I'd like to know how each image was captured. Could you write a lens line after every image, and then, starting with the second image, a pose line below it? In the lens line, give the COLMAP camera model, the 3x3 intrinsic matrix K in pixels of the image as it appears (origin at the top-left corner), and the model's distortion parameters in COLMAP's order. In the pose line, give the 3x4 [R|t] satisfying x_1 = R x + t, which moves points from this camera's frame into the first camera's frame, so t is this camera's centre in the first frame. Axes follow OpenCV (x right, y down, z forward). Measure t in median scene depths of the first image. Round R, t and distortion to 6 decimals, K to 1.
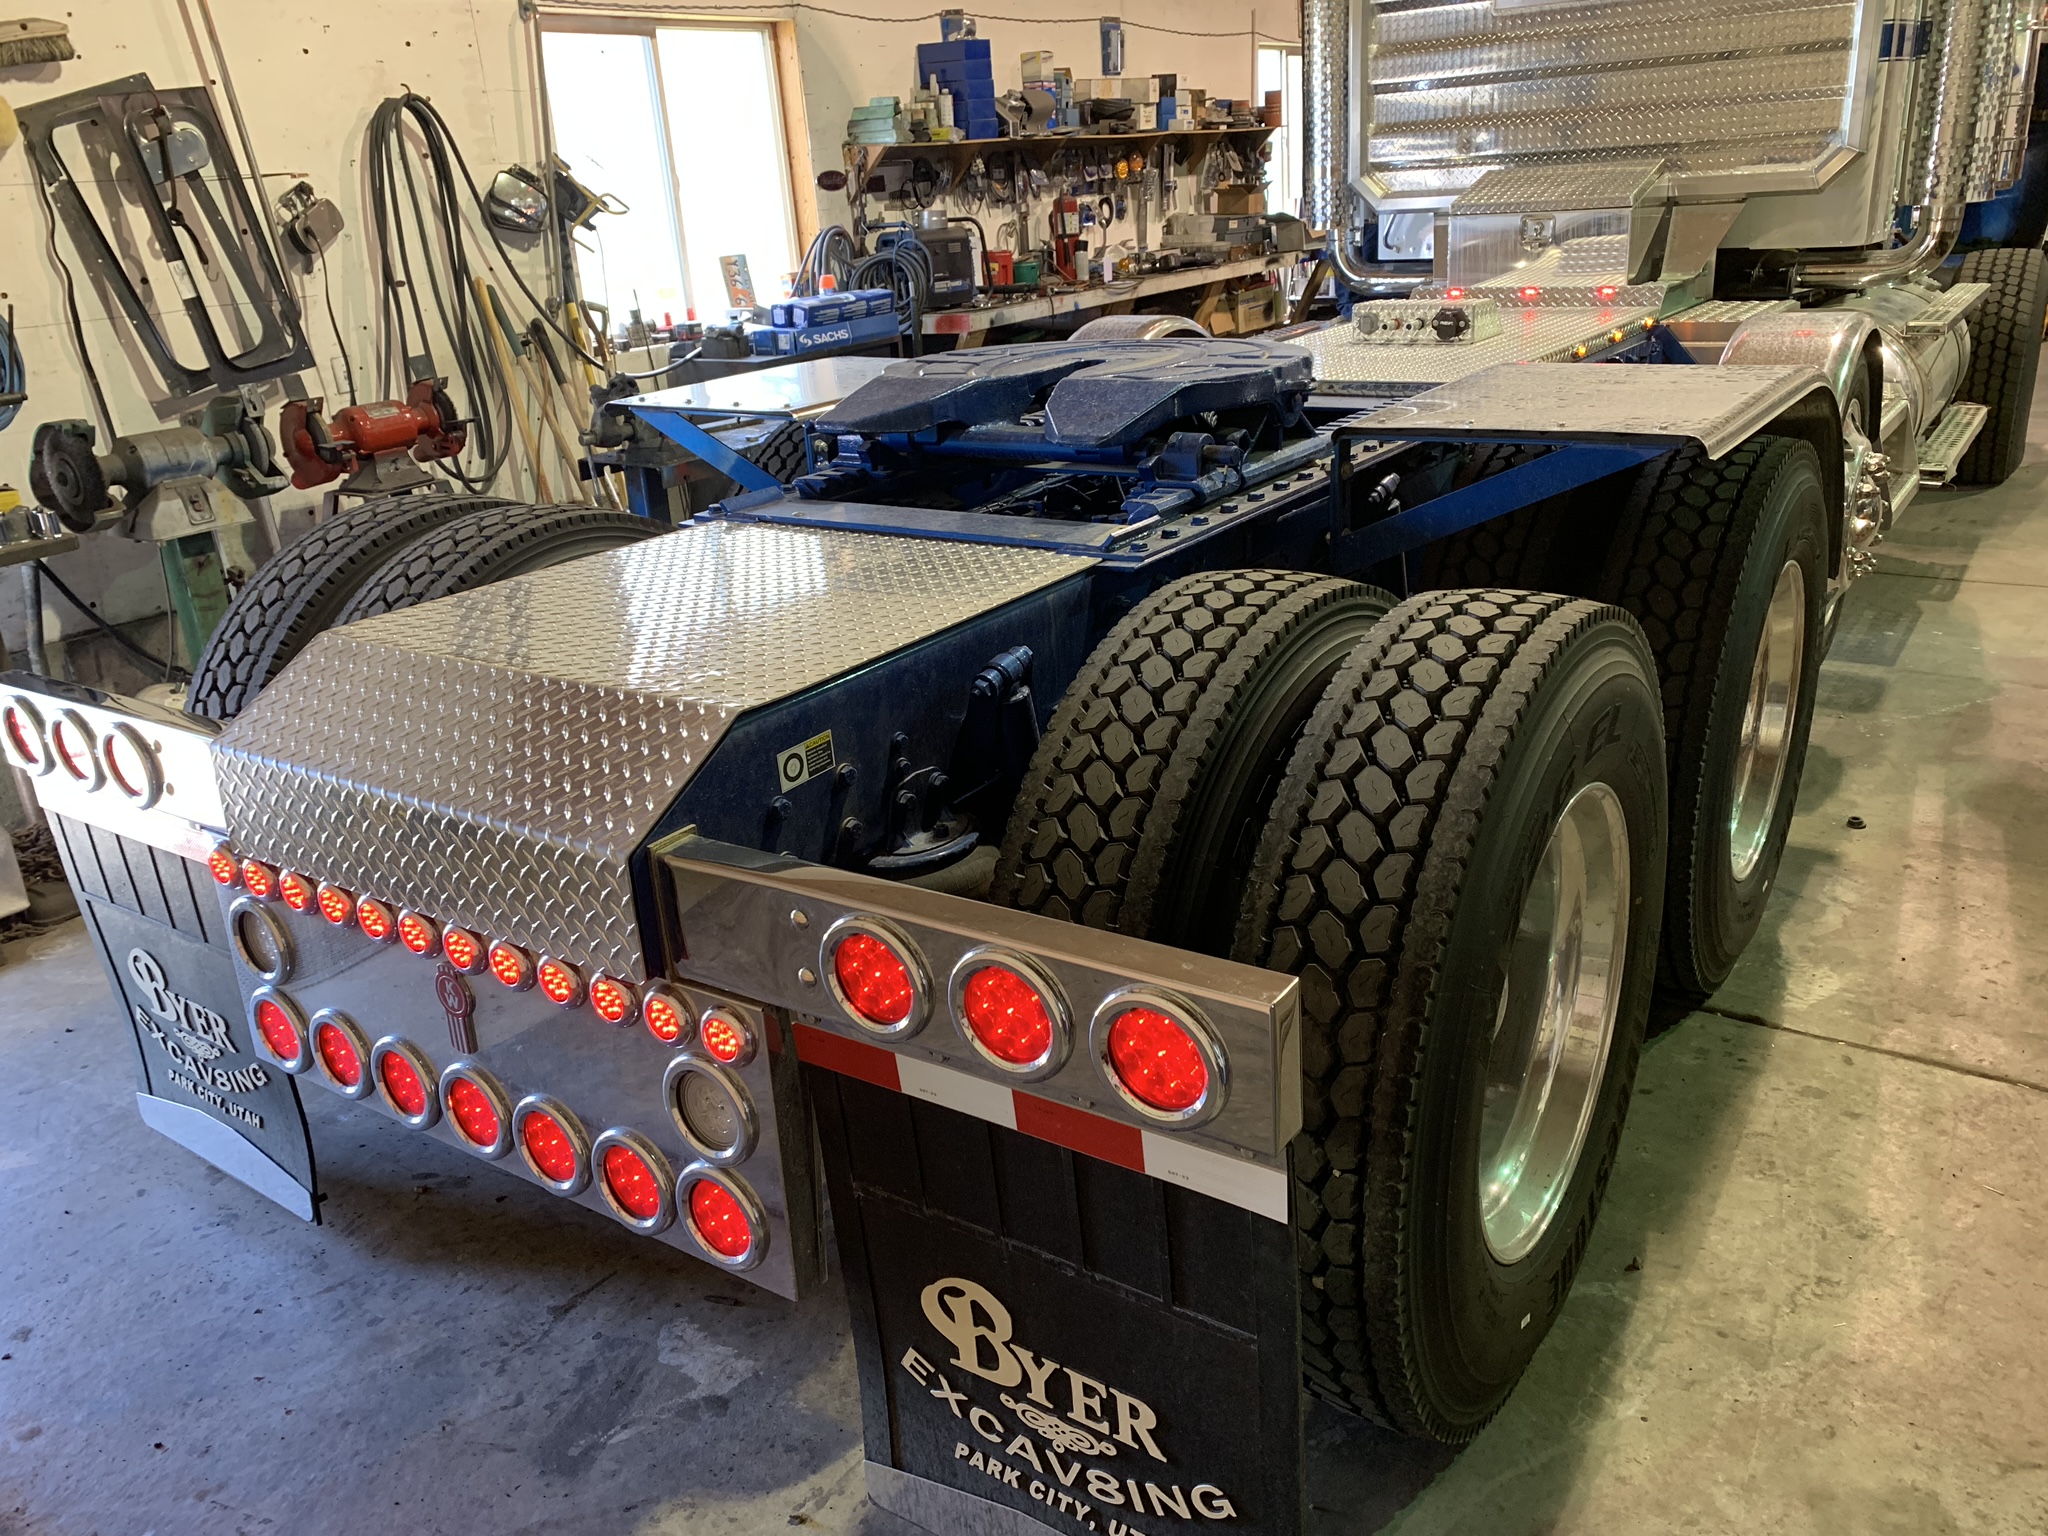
lens RADIAL K [[1568.0, 0, 1011.3], [0, 1568.0, 745.9], [0, 0, 1]] dist [0.034219, -0.024254]
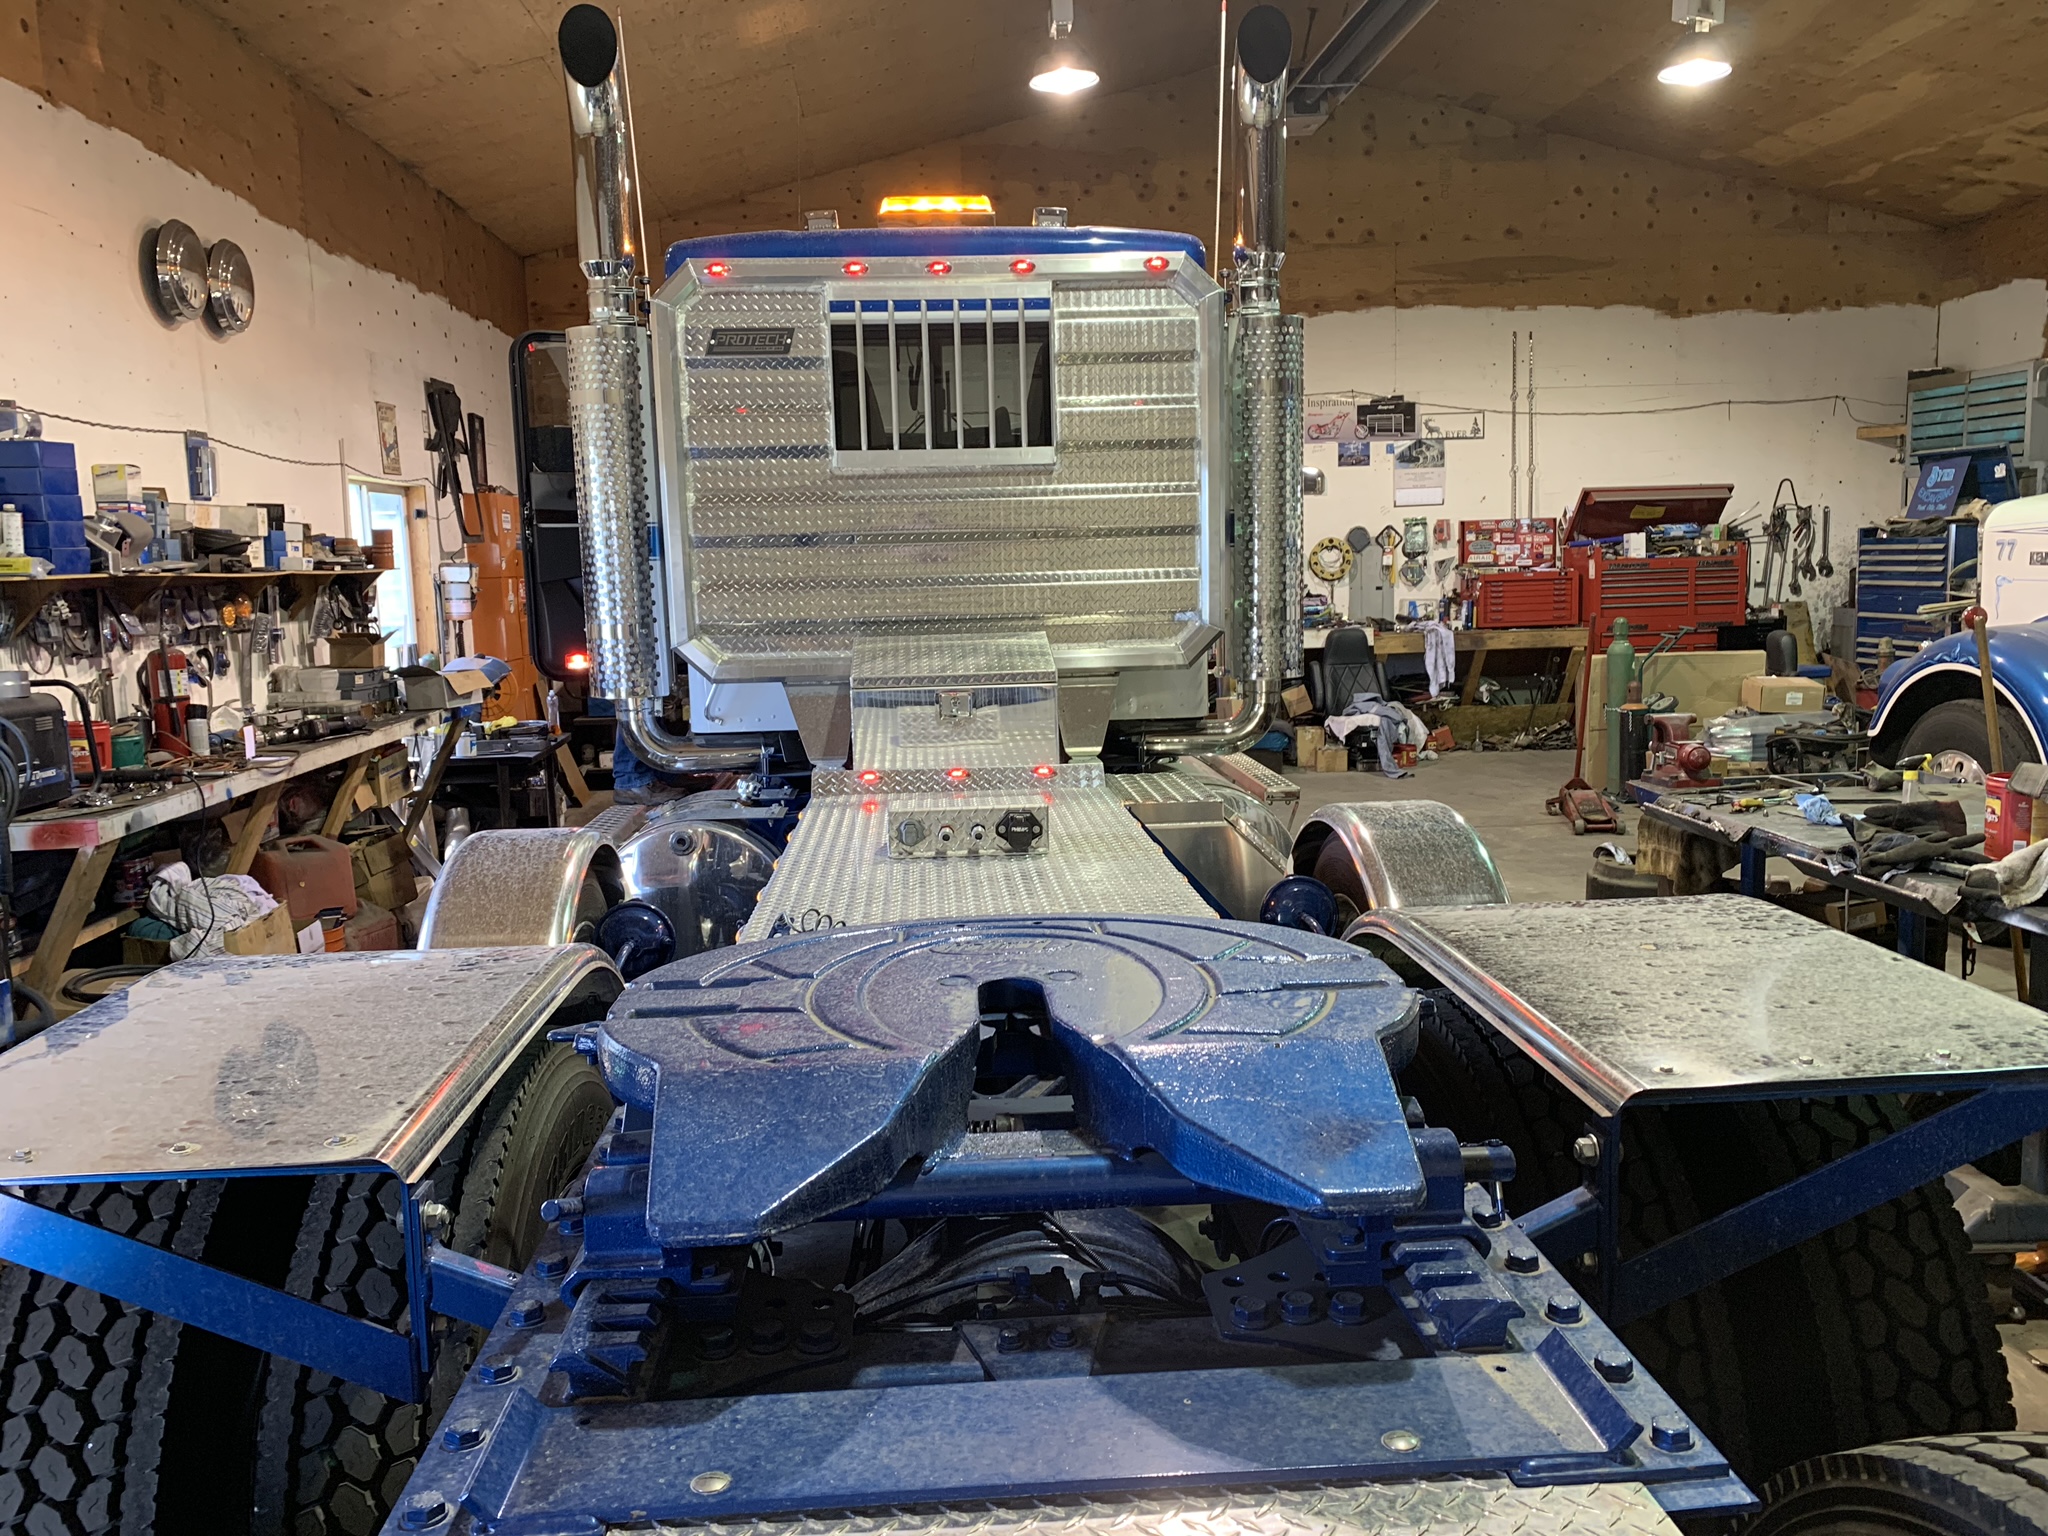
lens RADIAL K [[1568.0, 0, 1011.9], [0, 1568.0, 773.9], [0, 0, 1]] dist [0.034219, -0.024254]
pose [[0.783994, -0.041386, 0.619387, -0.115989], [0.190491, 0.965675, -0.176591, -0.084313], [-0.590818, 0.256434, 0.764968, 0.209474]]
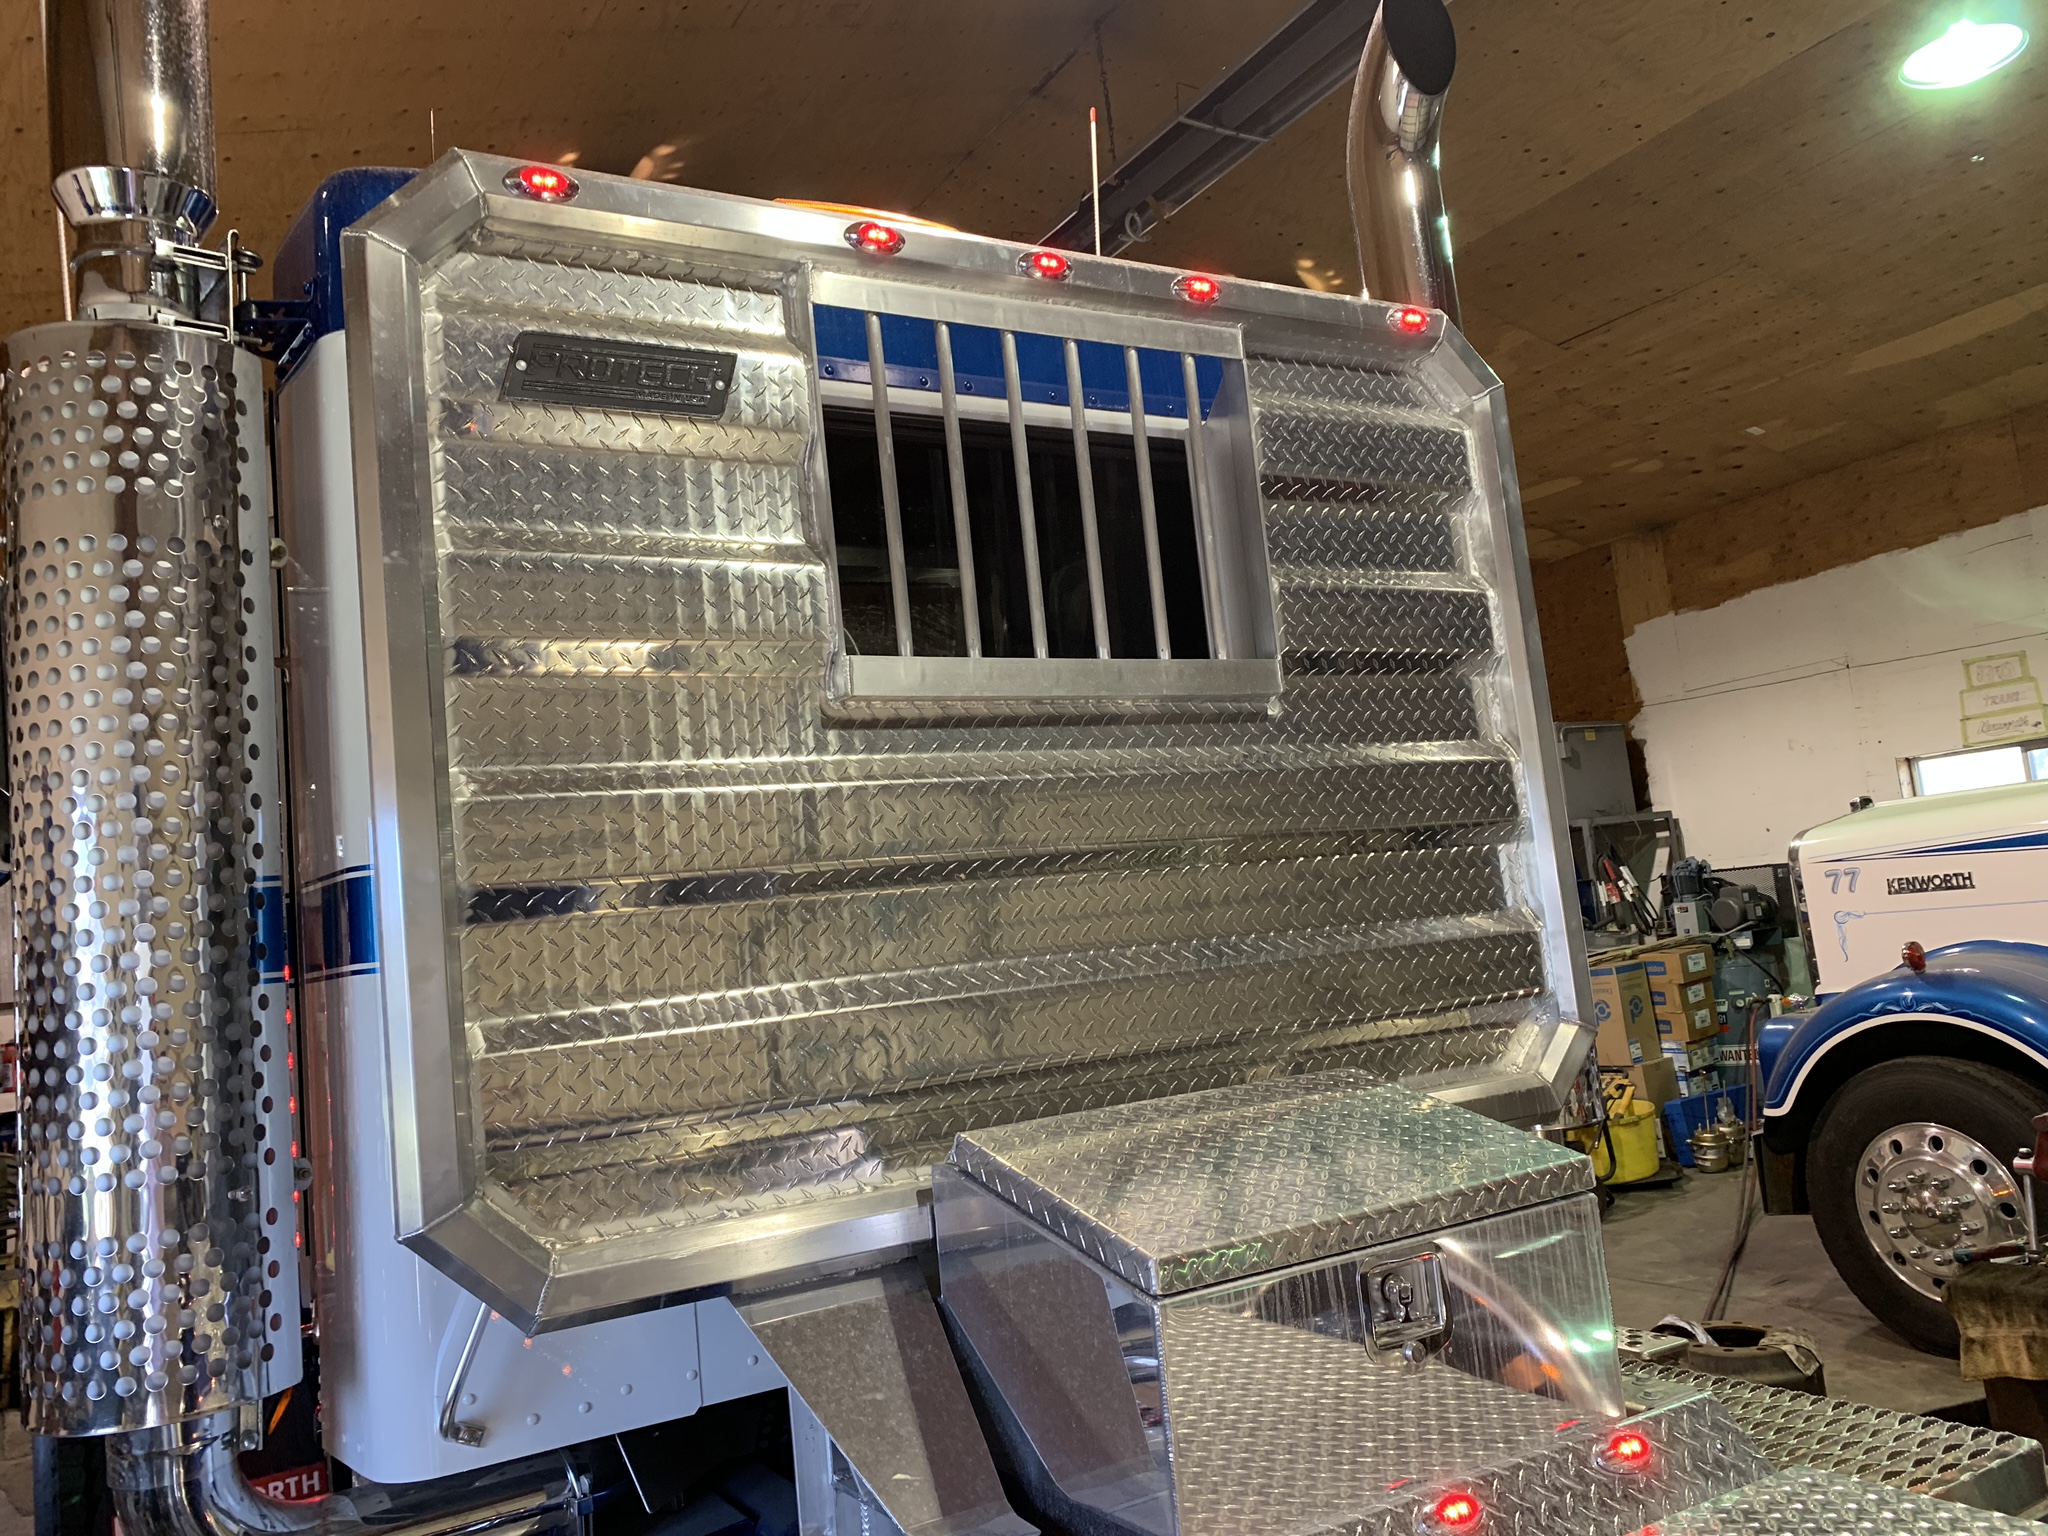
lens RADIAL K [[1568.0, 0, 1015.1], [0, 1568.0, 772.7], [0, 0, 1]] dist [0.034219, -0.024254]
pose [[0.427133, 0.122383, 0.895868, 0.010993], [0.380203, 0.874638, -0.300756, -0.227326], [-0.820367, 0.469075, 0.327057, 0.589980]]
